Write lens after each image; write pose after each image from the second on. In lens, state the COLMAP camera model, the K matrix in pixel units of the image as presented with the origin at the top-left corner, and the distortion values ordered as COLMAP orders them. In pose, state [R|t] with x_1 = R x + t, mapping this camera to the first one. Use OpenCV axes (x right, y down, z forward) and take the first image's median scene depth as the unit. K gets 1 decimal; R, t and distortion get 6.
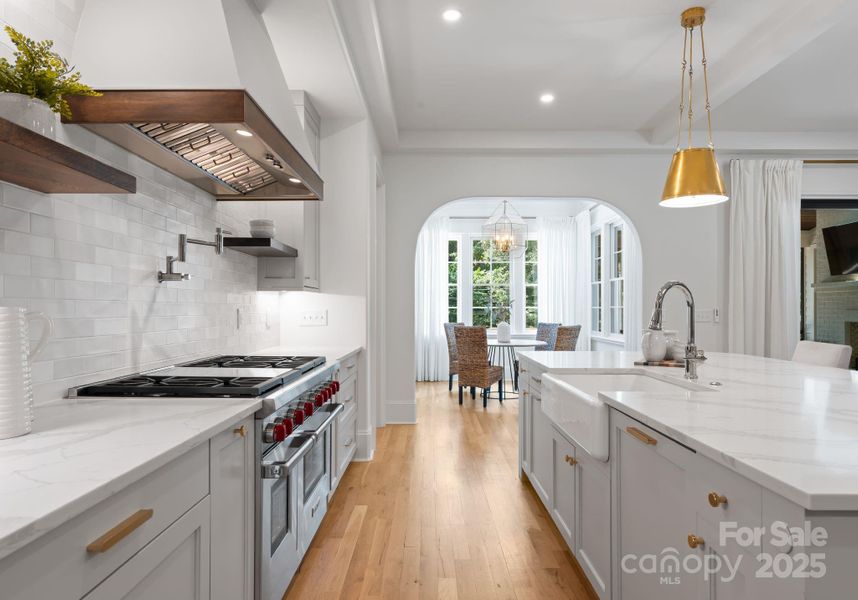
lens RADIAL K [[502.4, 0, 437.8], [0, 502.4, 306.5], [0, 0, 1]] dist [0.003483, 0.000038]
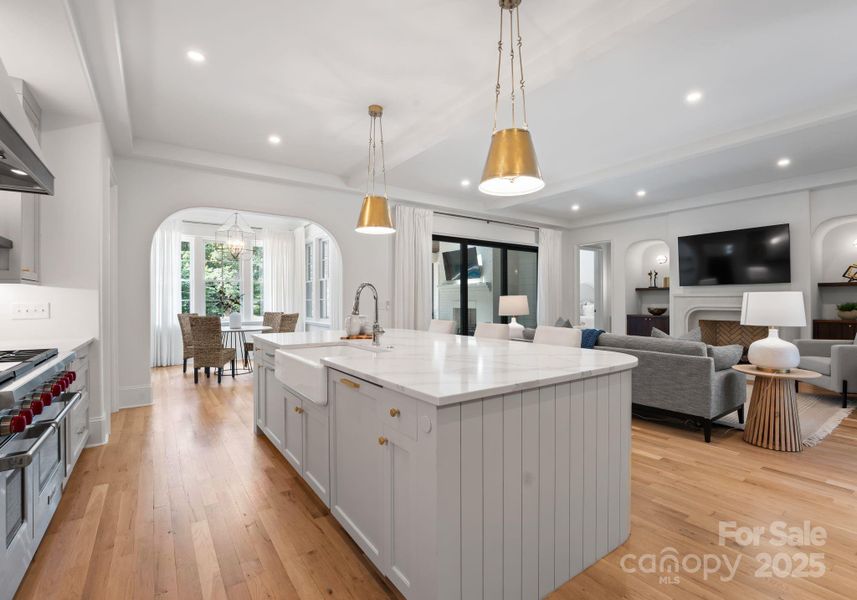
lens RADIAL K [[385.3, 0, 414.7], [0, 385.3, 299.4], [0, 0, 1]] dist [0.000826, 0.000068]
pose [[0.835768, -0.001235, 0.549081, -0.036380], [0.000842, 0.999999, 0.000967, -0.000245], [-0.549082, -0.000346, 0.835768, -0.045033]]
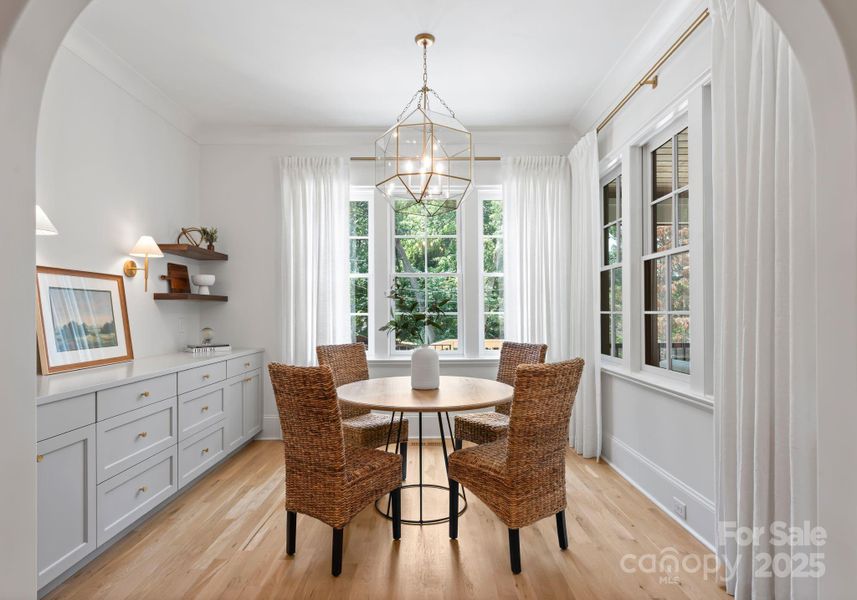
lens RADIAL K [[451.2, 0, 427.0], [0, 451.2, 306.8], [0, 0, 1]] dist [0.000424, -0.000118]
pose [[0.999908, -0.007224, -0.011490, 0.264185], [0.007193, 0.999970, -0.002742, -0.009574], [0.011509, 0.002659, 0.999930, 1.092691]]
